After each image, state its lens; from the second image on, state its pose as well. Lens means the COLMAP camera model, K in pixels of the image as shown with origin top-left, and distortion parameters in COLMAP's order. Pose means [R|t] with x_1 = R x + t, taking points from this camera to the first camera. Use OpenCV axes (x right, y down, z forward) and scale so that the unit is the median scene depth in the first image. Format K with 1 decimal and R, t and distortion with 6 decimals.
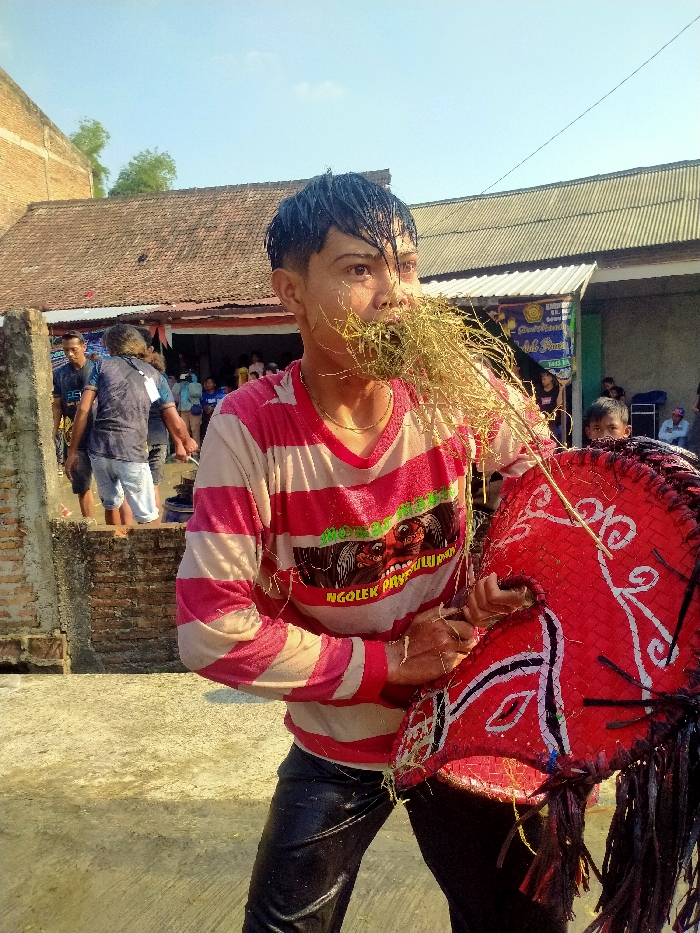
lens RADIAL K [[784.0, 0, 351.5], [0, 784.0, 478.4], [0, 0, 1]] dist [0.016343, -0.076982]
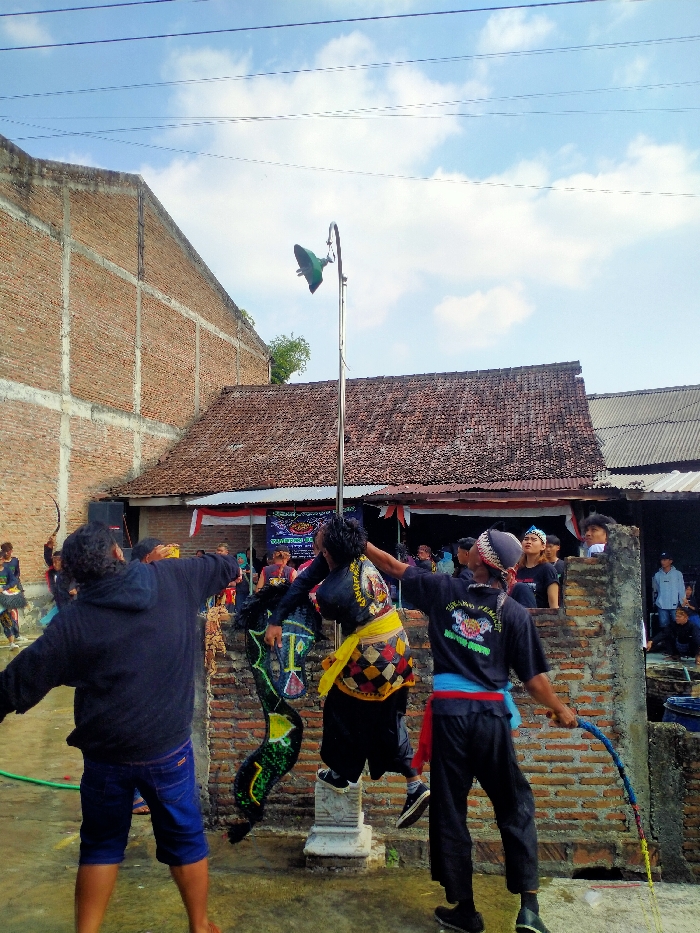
lens RADIAL K [[779.7, 0, 349.7], [0, 779.7, 484.8], [0, 0, 1]] dist [0.041572, -0.088921]
pose [[0.994792, 0.020418, -0.099856, -0.665809], [-0.040054, 0.979220, -0.198804, -0.035848], [0.093721, 0.201768, 0.974939, -0.120263]]
